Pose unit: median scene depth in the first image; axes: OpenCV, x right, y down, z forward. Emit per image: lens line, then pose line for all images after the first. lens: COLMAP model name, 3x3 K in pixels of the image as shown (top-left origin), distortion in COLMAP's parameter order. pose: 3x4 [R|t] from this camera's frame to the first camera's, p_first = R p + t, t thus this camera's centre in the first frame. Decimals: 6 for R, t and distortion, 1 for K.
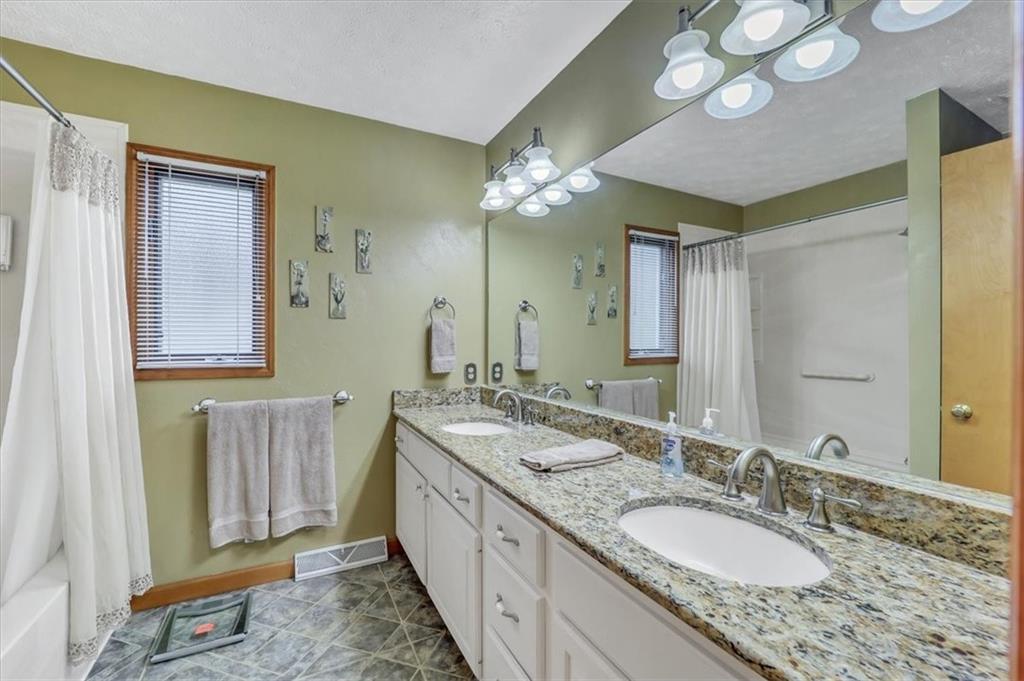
lens RADIAL K [[430.6, 0, 526.8], [0, 430.6, 339.5], [0, 0, 1]] dist [-0.001745, -0.000053]
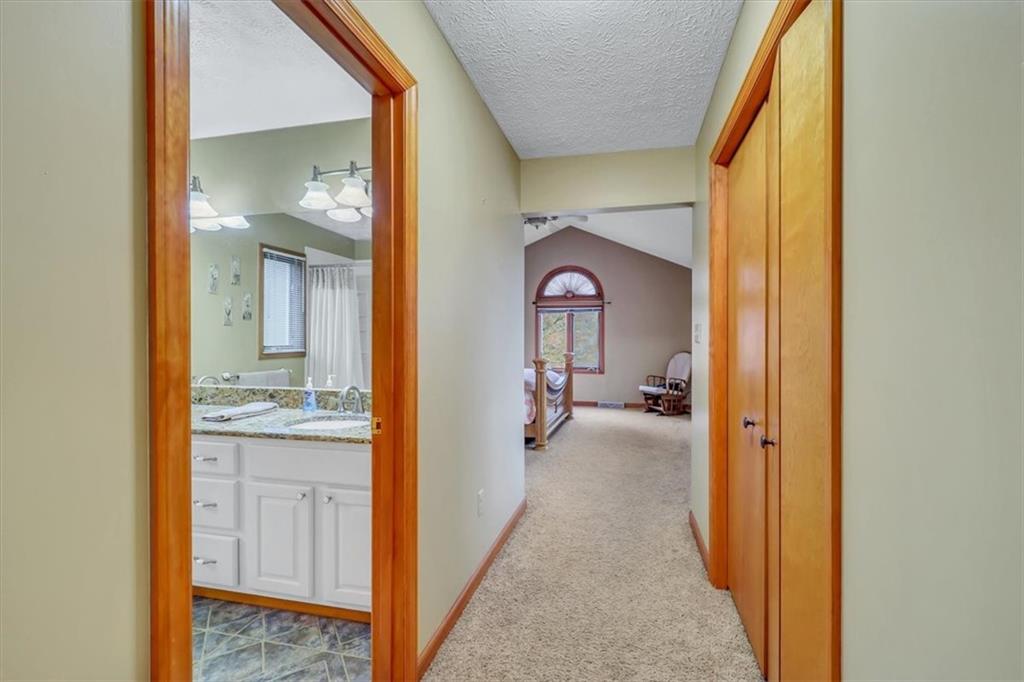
lens RADIAL K [[430.6, 0, 526.8], [0, 430.6, 340.0], [0, 0, 1]] dist [-0.001745, -0.000053]
pose [[0.675312, -0.006366, 0.737505, -0.161831], [0.002770, 0.999978, 0.006095, 0.000231], [-0.737527, -0.002073, 0.675314, -0.383200]]
